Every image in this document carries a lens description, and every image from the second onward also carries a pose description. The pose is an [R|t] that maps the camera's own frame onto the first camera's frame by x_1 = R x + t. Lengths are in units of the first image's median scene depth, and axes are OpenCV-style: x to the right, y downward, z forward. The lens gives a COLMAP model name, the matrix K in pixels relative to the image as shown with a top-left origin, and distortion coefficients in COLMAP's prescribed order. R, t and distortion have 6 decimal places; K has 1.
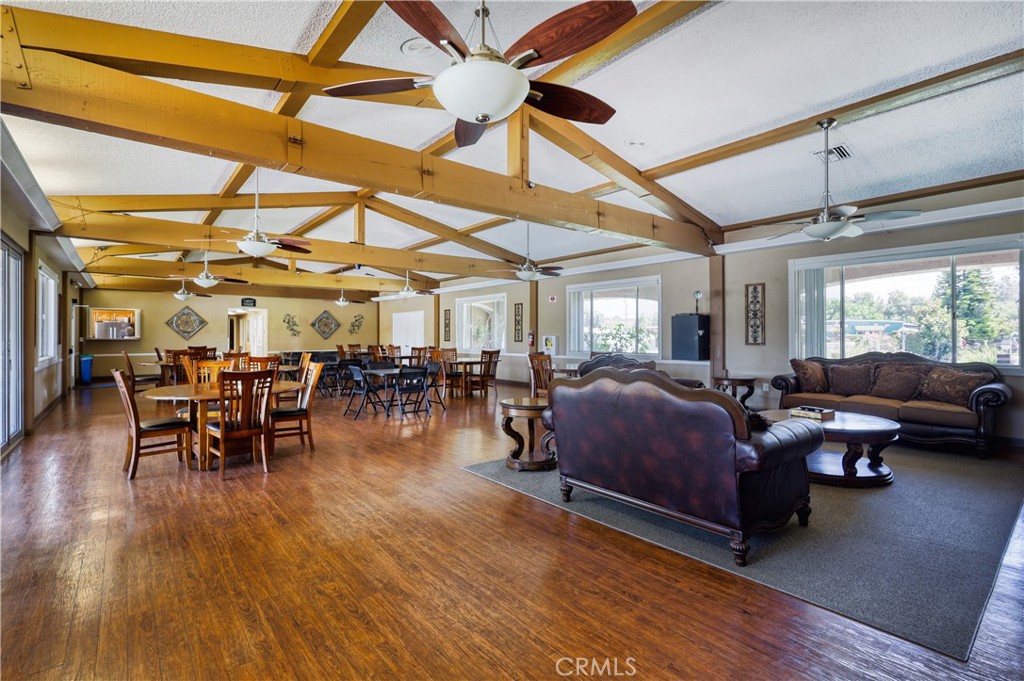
lens RADIAL K [[481.3, 0, 514.9], [0, 481.3, 337.0], [0, 0, 1]] dist [0.000525, -0.000159]
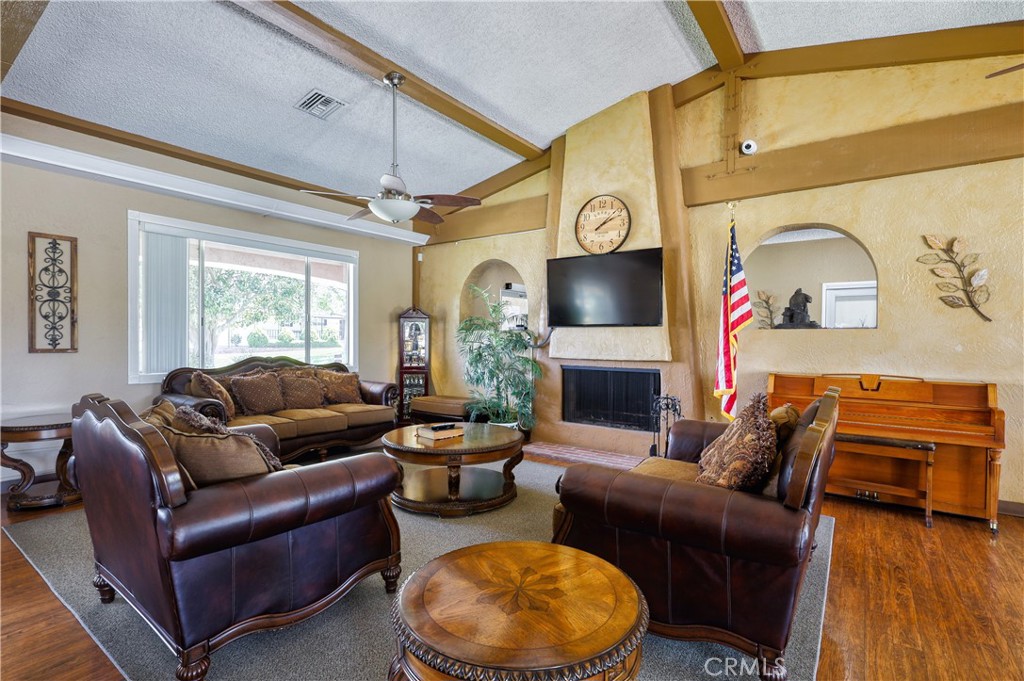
lens RADIAL K [[481.3, 0, 515.9], [0, 481.3, 340.8], [0, 0, 1]] dist [0.000525, -0.000159]
pose [[-0.250710, -0.010029, 0.968010, -0.132843], [-0.005390, 0.999945, 0.008964, -0.003649], [-0.968047, -0.002970, -0.250750, 0.651145]]
